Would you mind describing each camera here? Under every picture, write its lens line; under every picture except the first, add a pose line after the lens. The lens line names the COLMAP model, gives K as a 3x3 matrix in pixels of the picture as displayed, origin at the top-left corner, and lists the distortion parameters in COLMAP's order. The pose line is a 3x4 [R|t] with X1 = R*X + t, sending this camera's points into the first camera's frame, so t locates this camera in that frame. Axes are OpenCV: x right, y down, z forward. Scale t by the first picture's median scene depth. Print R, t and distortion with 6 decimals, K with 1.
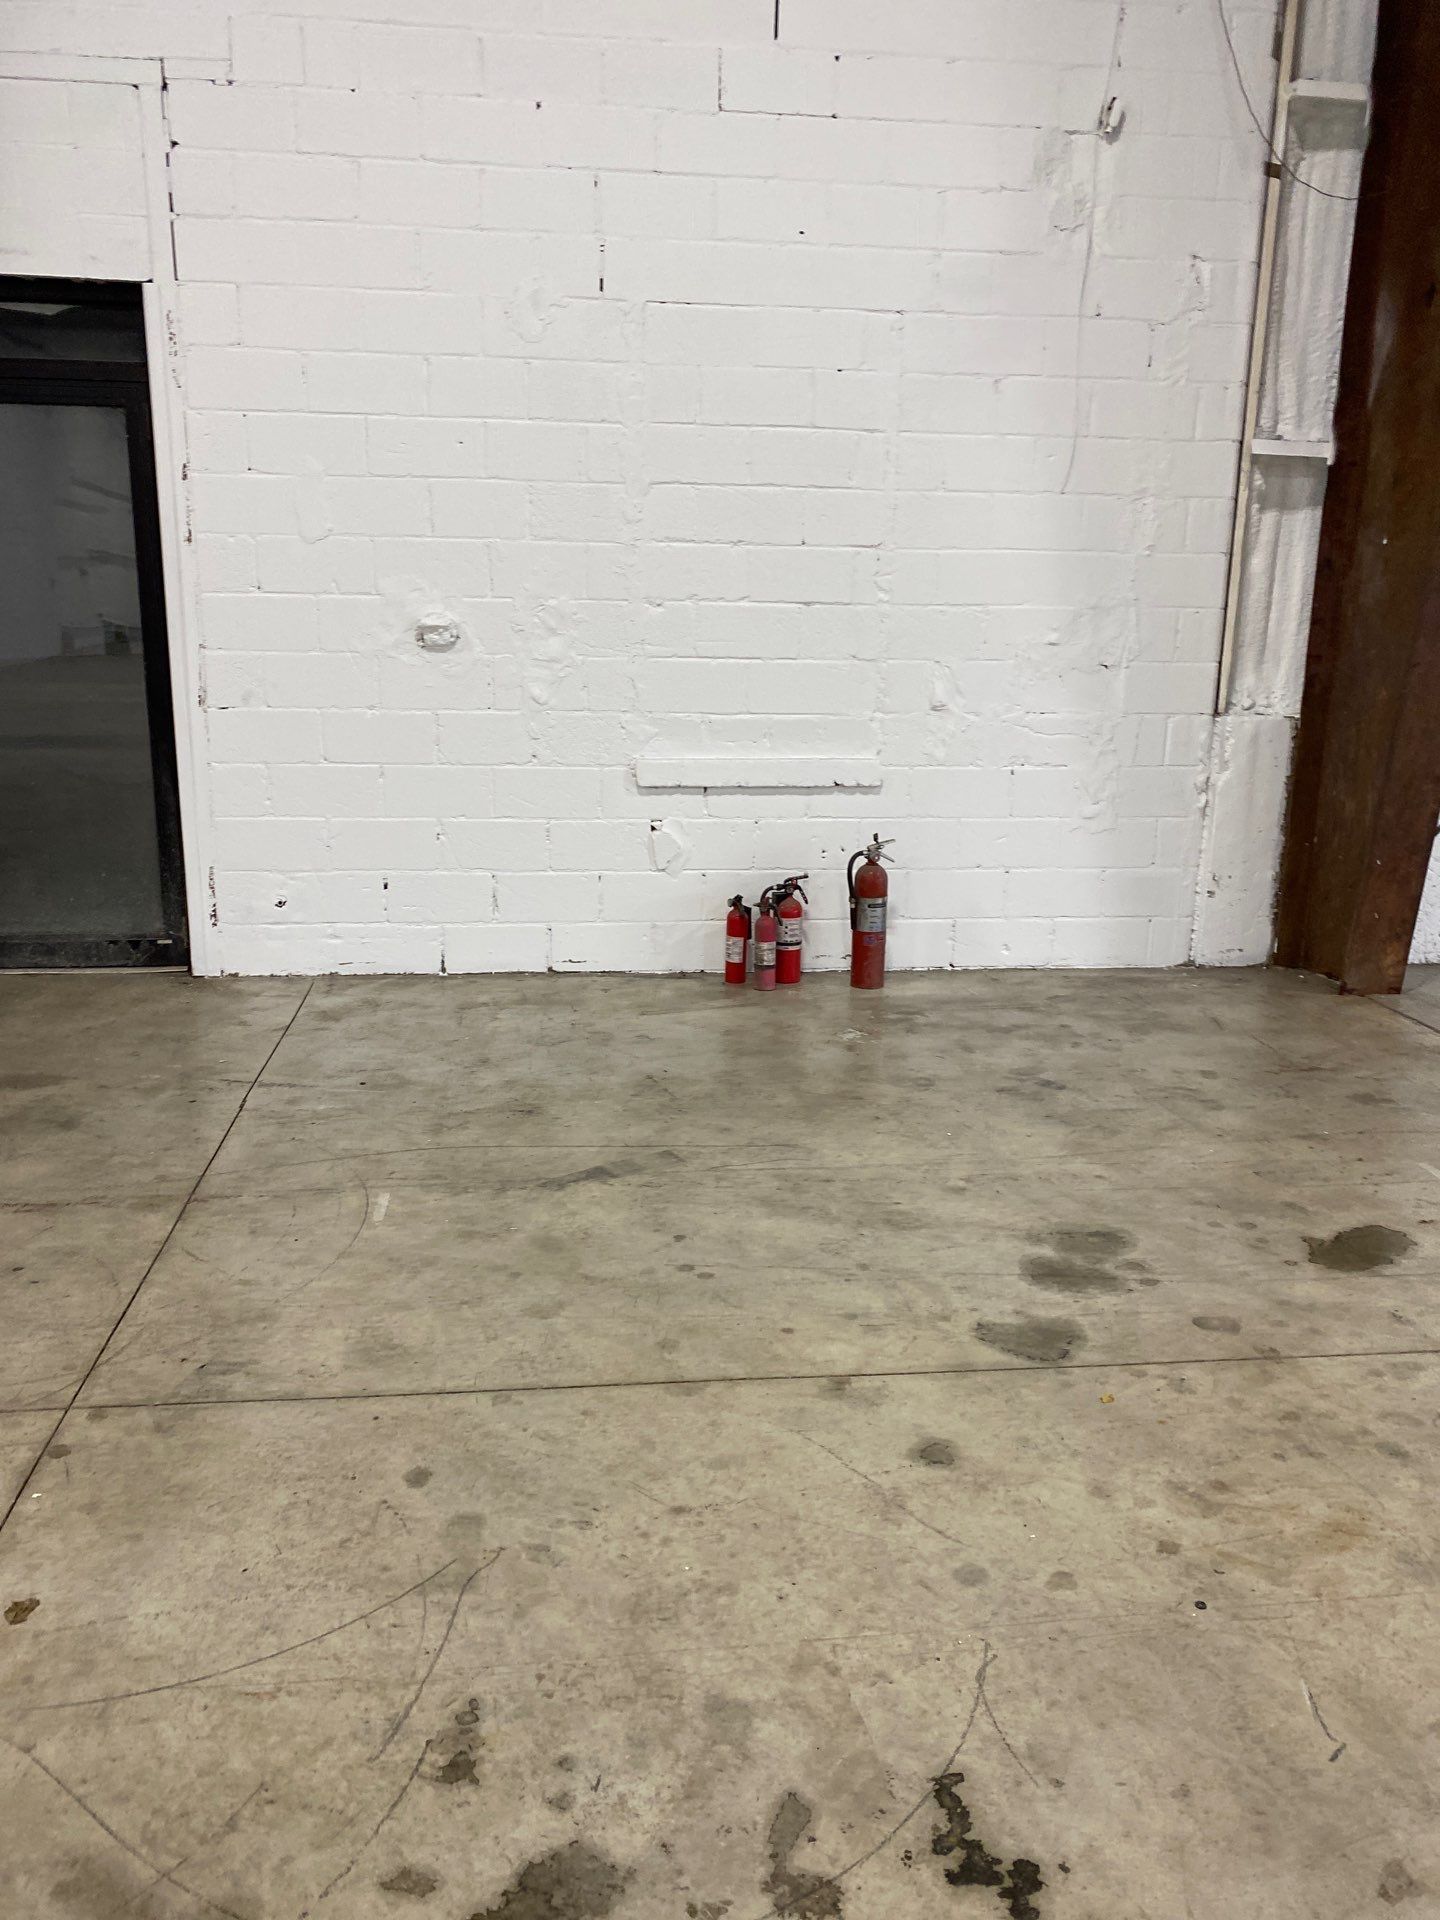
lens RADIAL K [[1456.8, 0, 720.0], [0, 1456.8, 960.0], [0, 0, 1]] dist [0.019290, -0.022174]
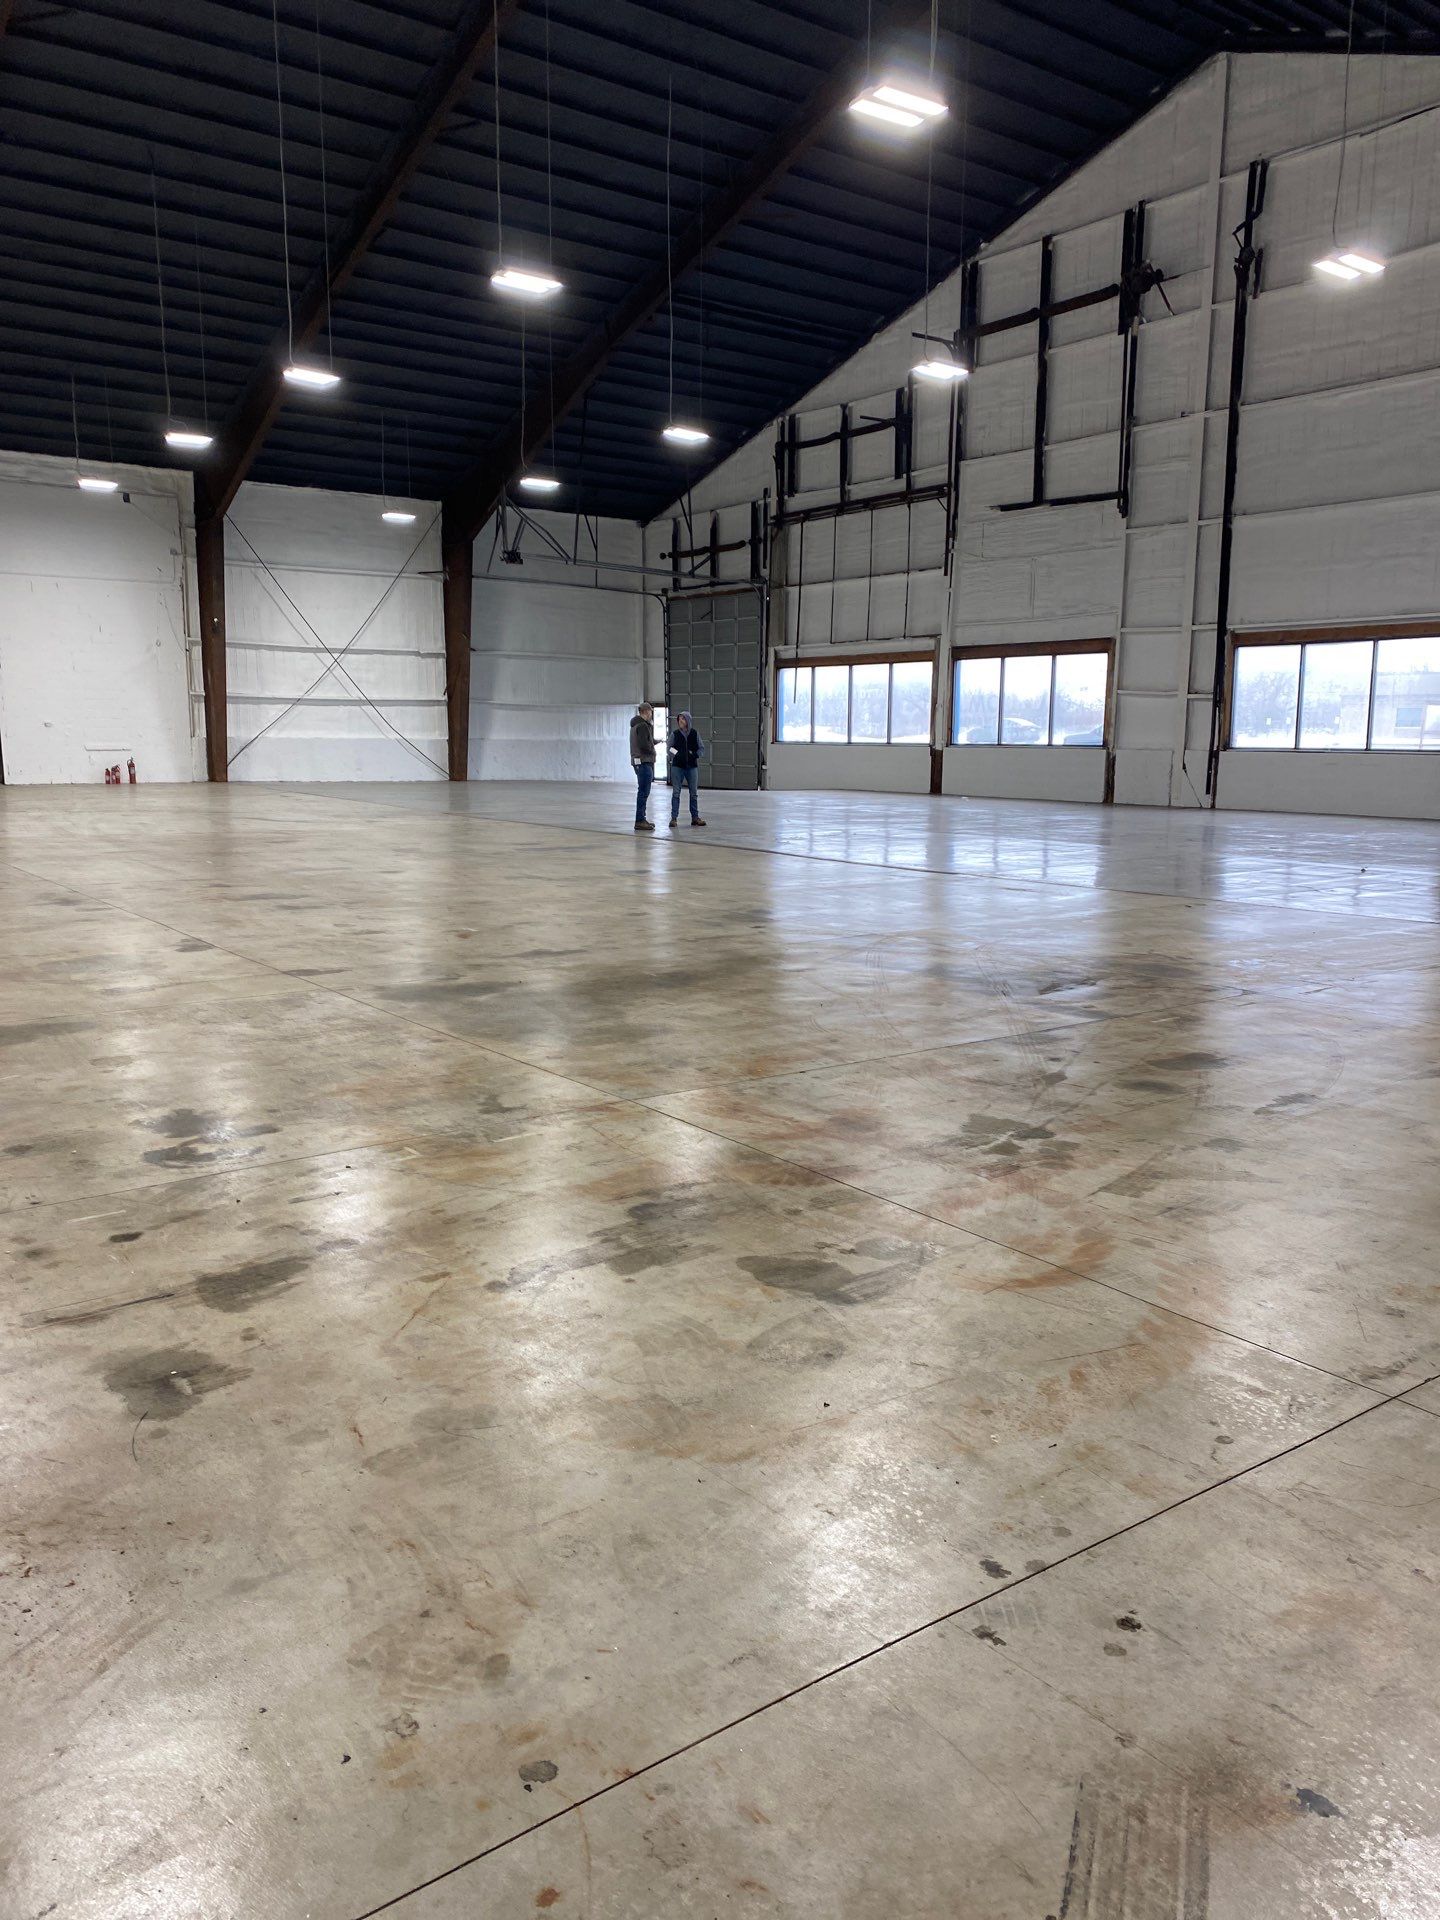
lens RADIAL K [[1431.0, 0, 720.0], [0, 1431.0, 960.0], [0, 0, 1]] dist [0.074247, -0.156841]
pose [[0.851613, -0.088353, 0.516670, -0.932188], [0.124791, 0.991525, -0.036134, 1.206263], [-0.509099, 0.095248, 0.855422, -5.004333]]
